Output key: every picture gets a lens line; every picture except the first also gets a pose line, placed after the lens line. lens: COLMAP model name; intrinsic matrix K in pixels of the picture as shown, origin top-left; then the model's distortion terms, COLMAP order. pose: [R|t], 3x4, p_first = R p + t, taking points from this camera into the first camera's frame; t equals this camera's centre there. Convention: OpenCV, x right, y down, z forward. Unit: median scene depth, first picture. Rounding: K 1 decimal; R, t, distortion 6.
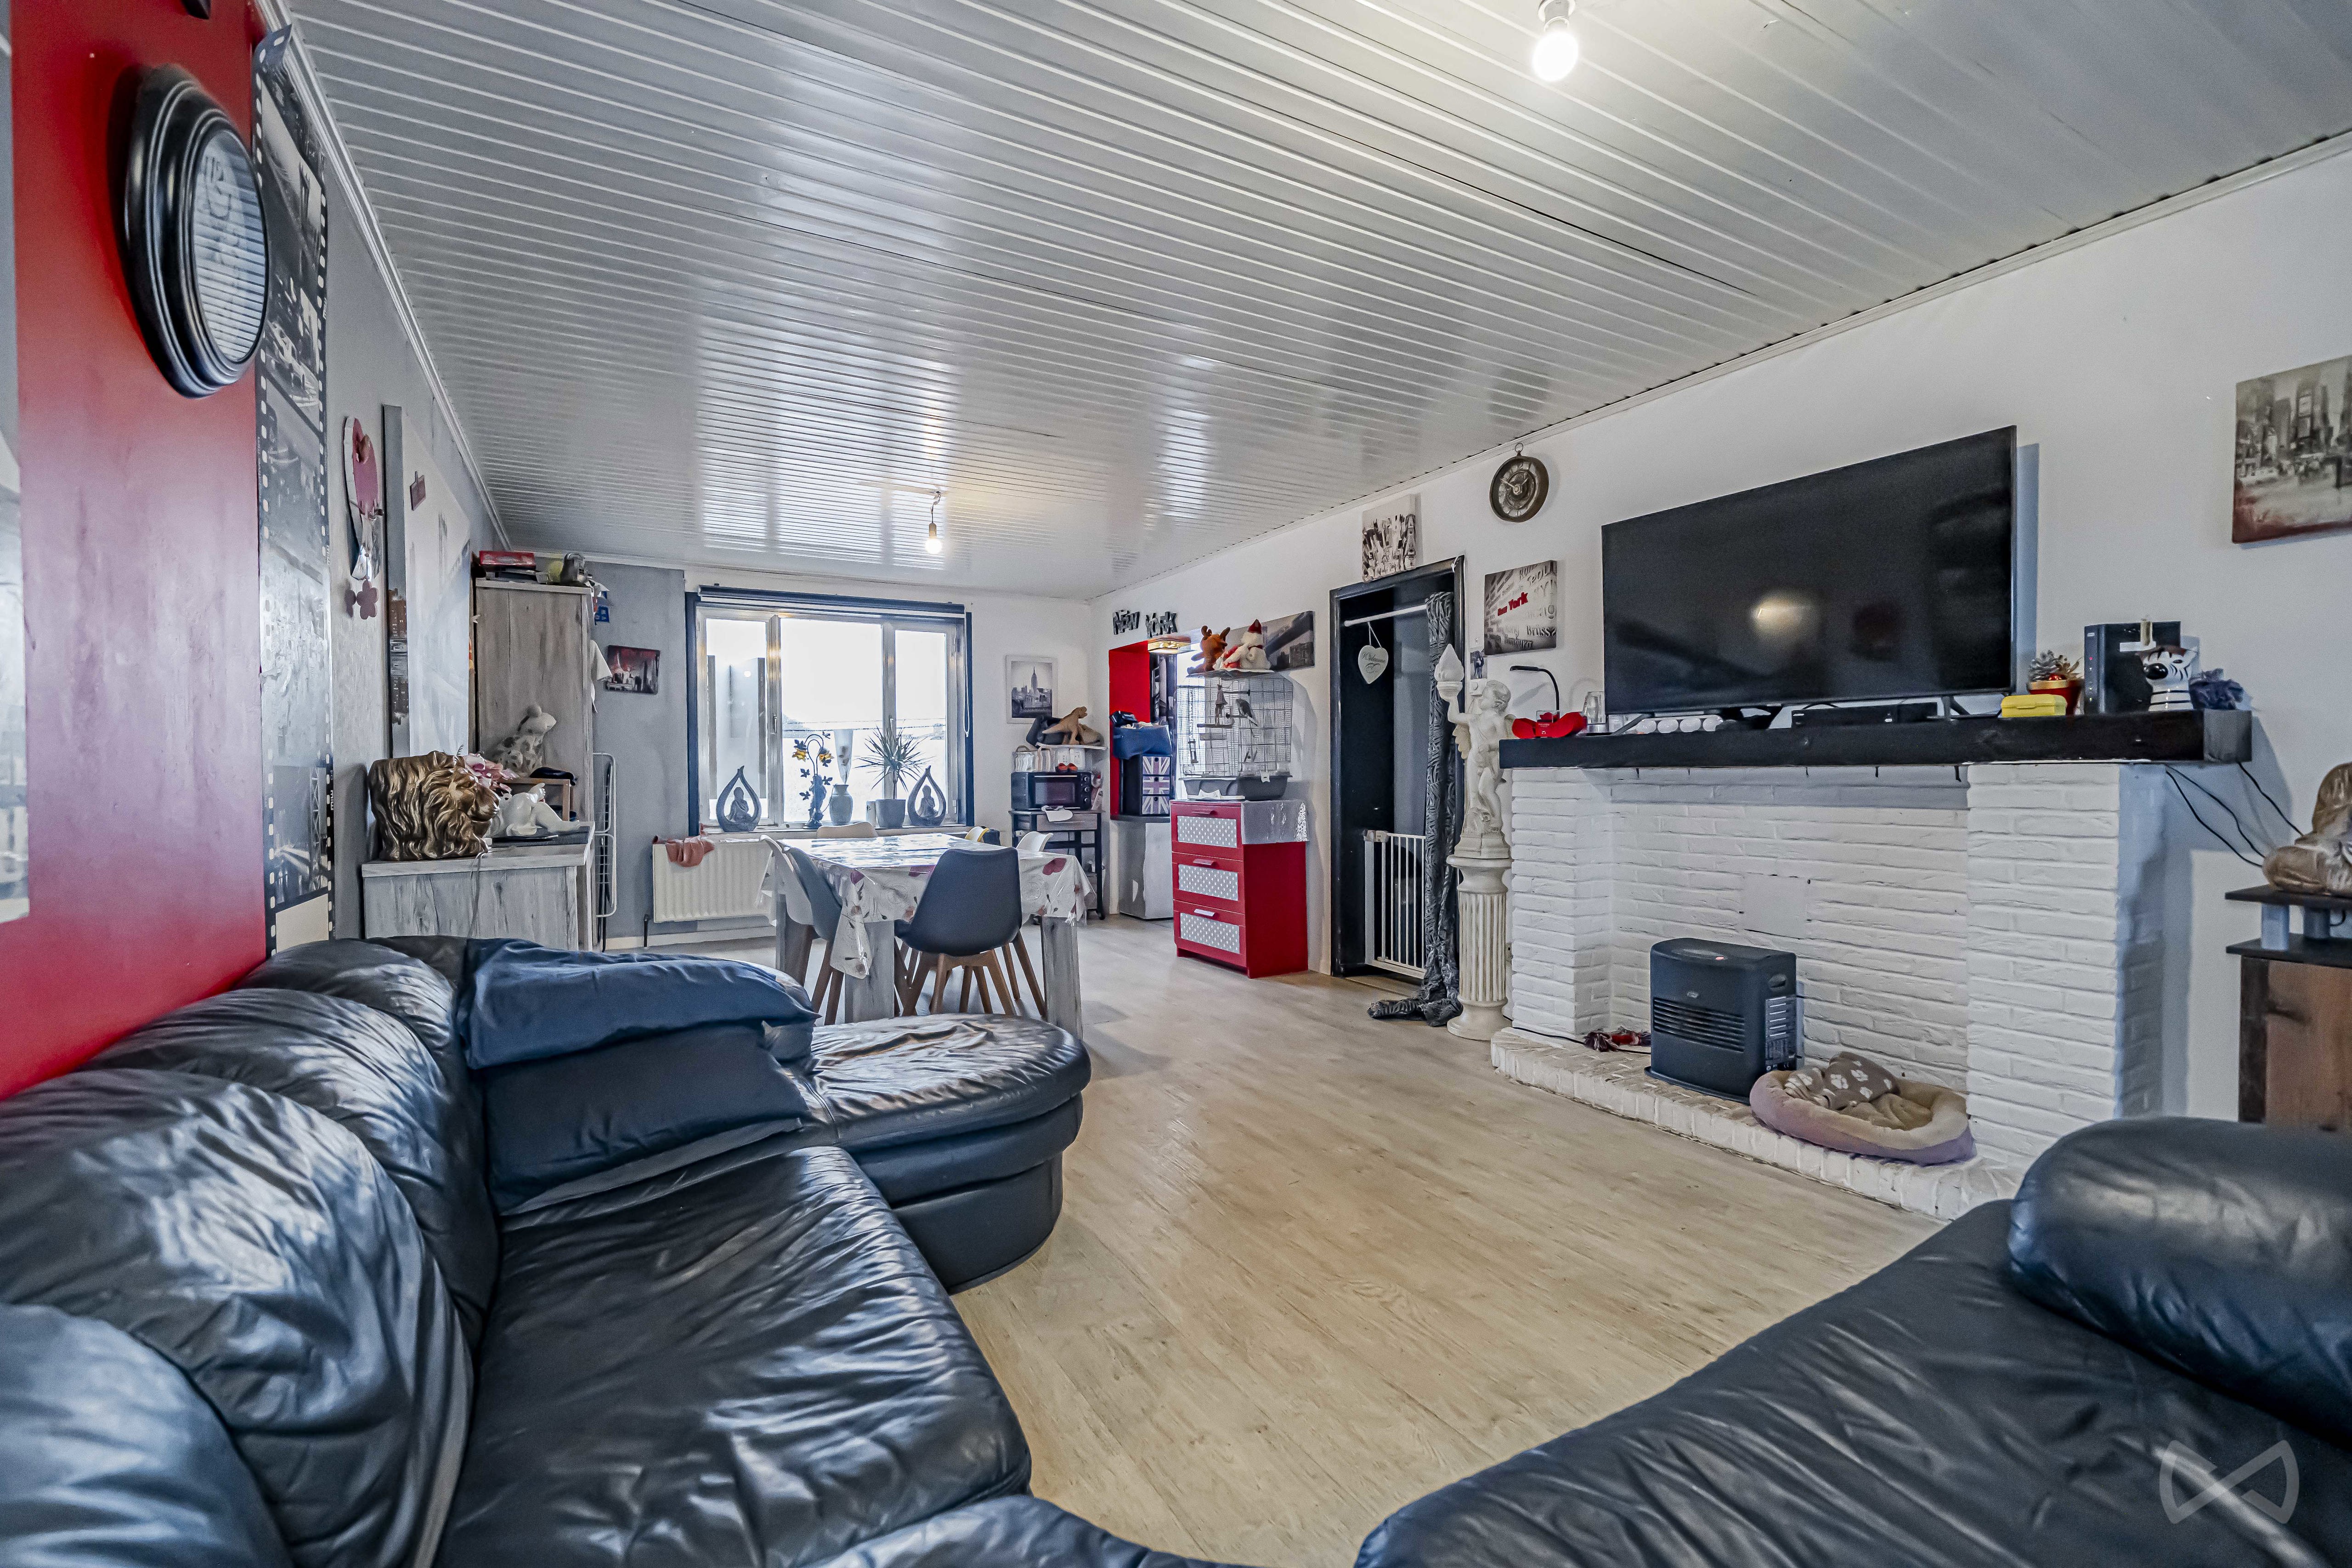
lens RADIAL K [[1003.3, 0, 1177.5], [0, 1003.3, 782.2], [0, 0, 1]] dist [0.000918, 0.000233]
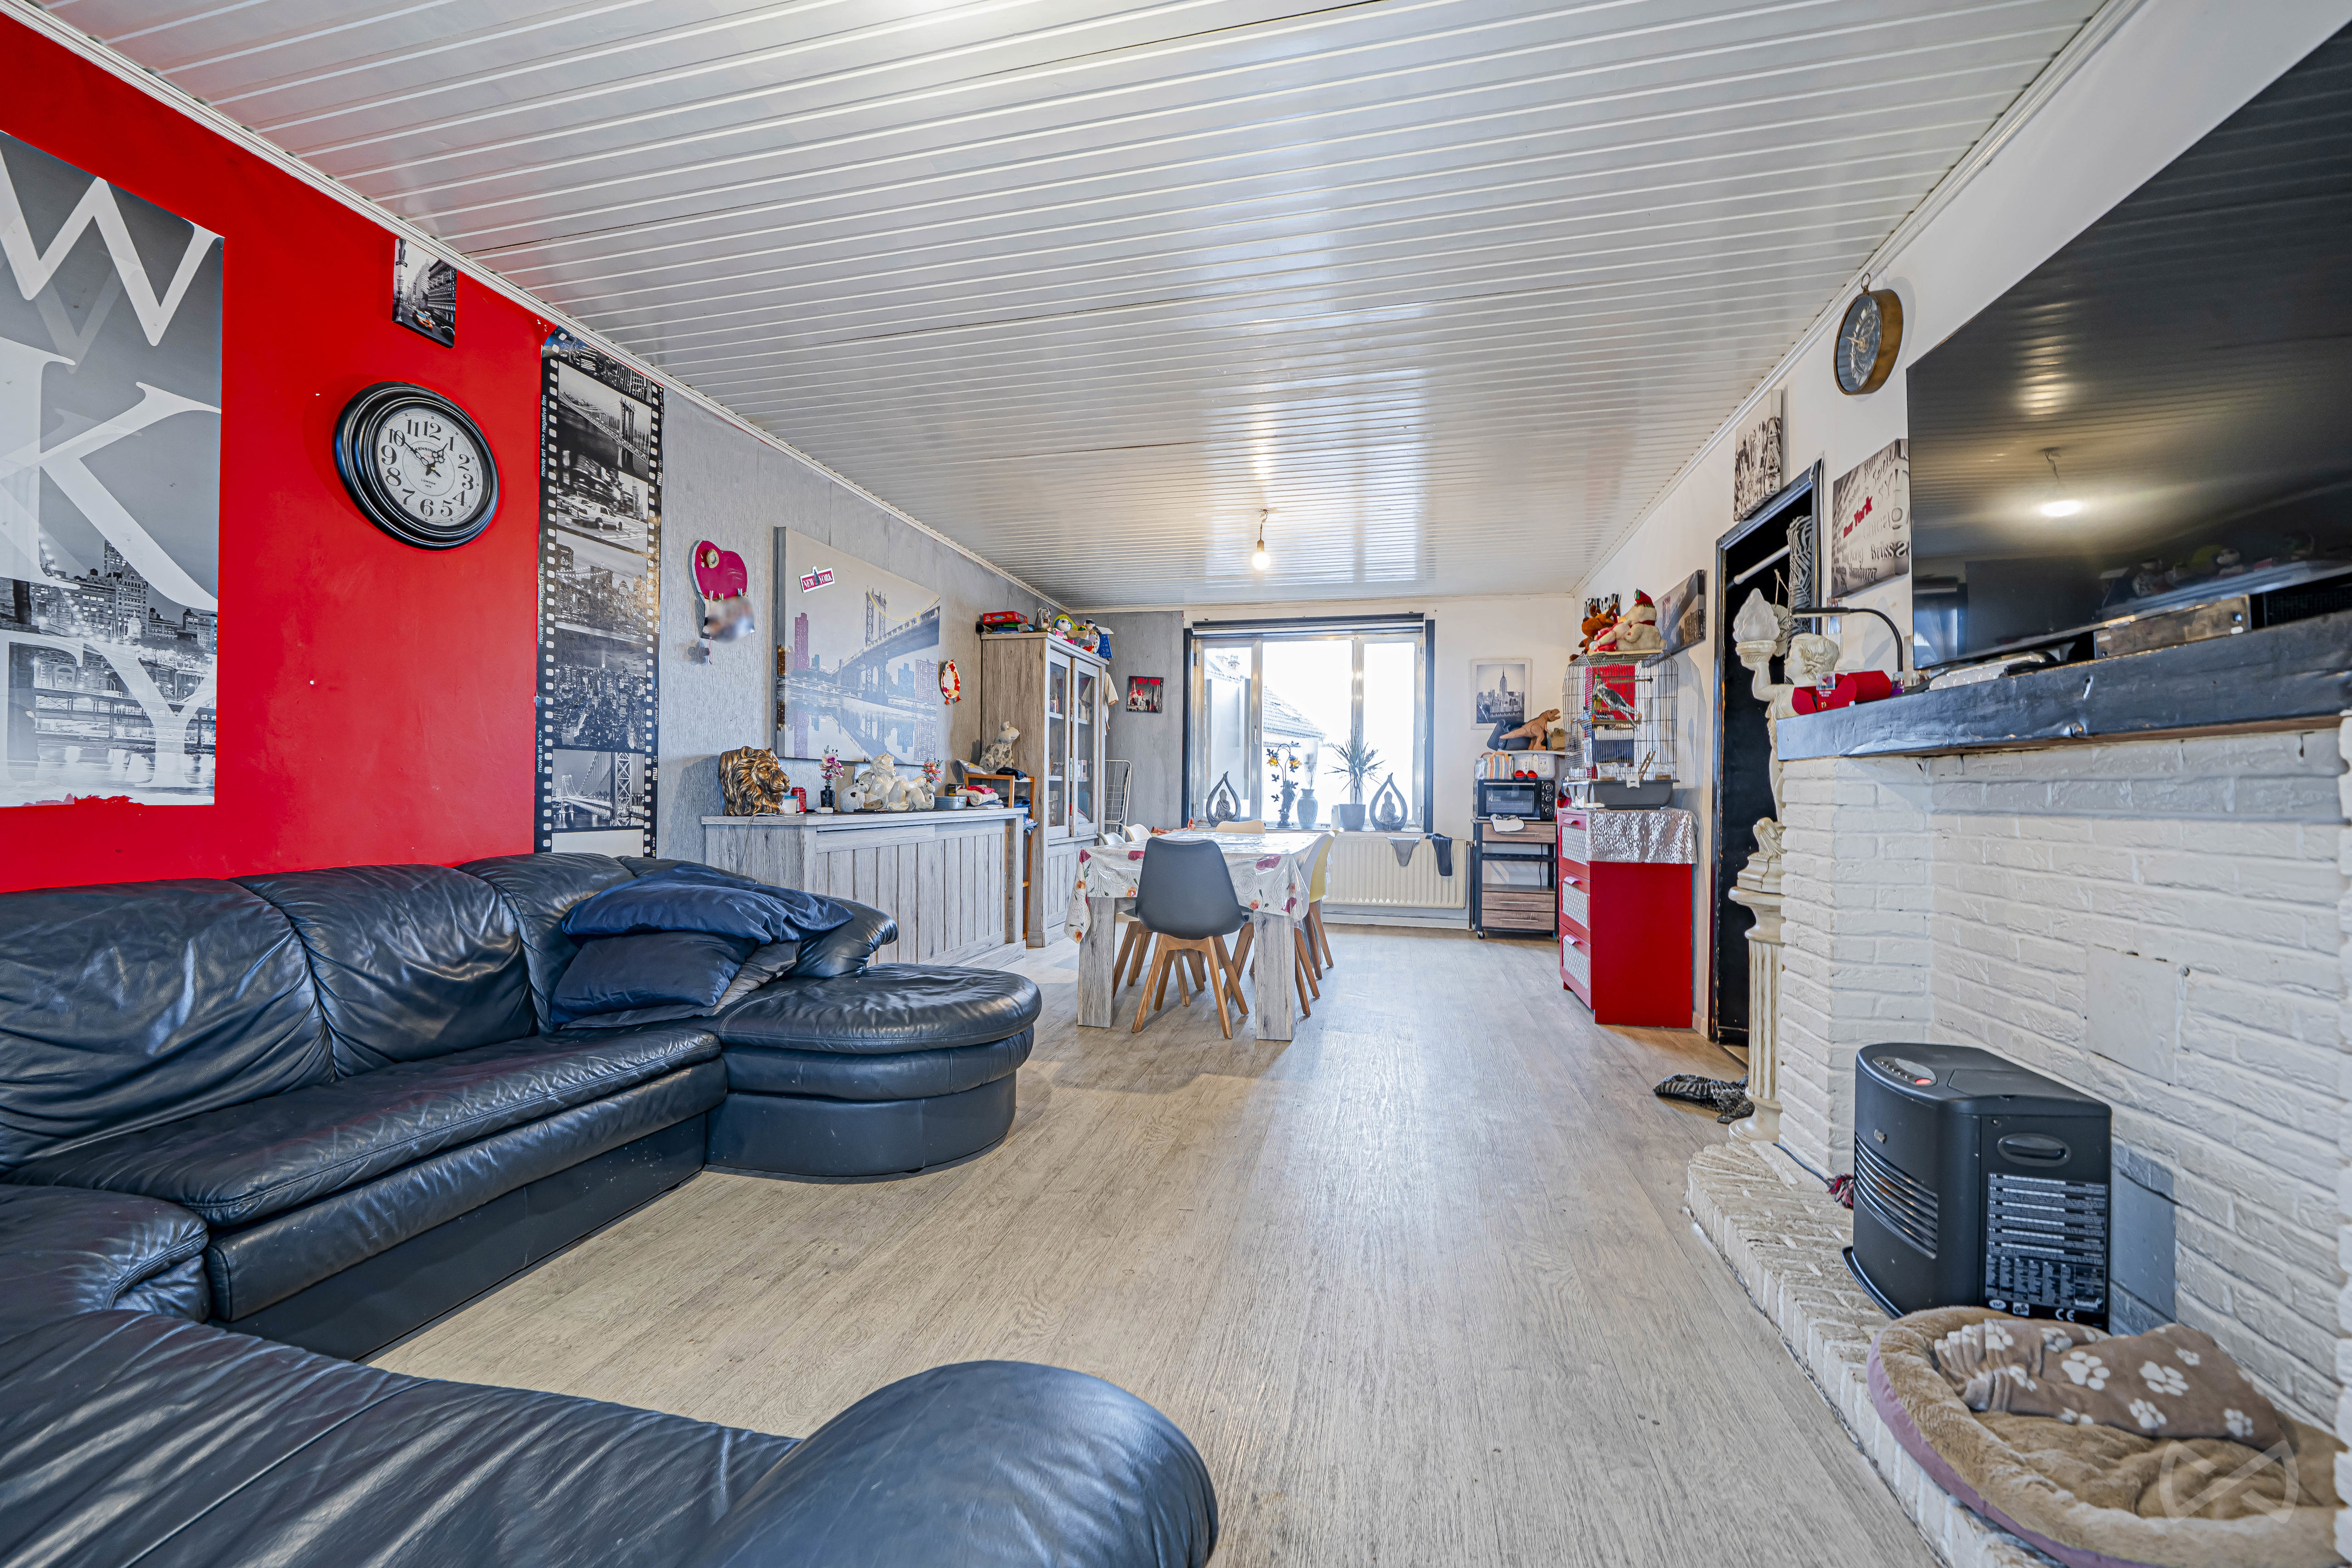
lens RADIAL K [[946.9, 0, 1165.7], [0, 946.9, 786.6], [0, 0, 1]] dist [-0.000251, 0.000004]
pose [[0.726397, 0.011555, -0.687179, 0.284655], [-0.021381, 0.999755, -0.005790, 0.010052], [0.686943, 0.018899, 0.726465, 0.150792]]
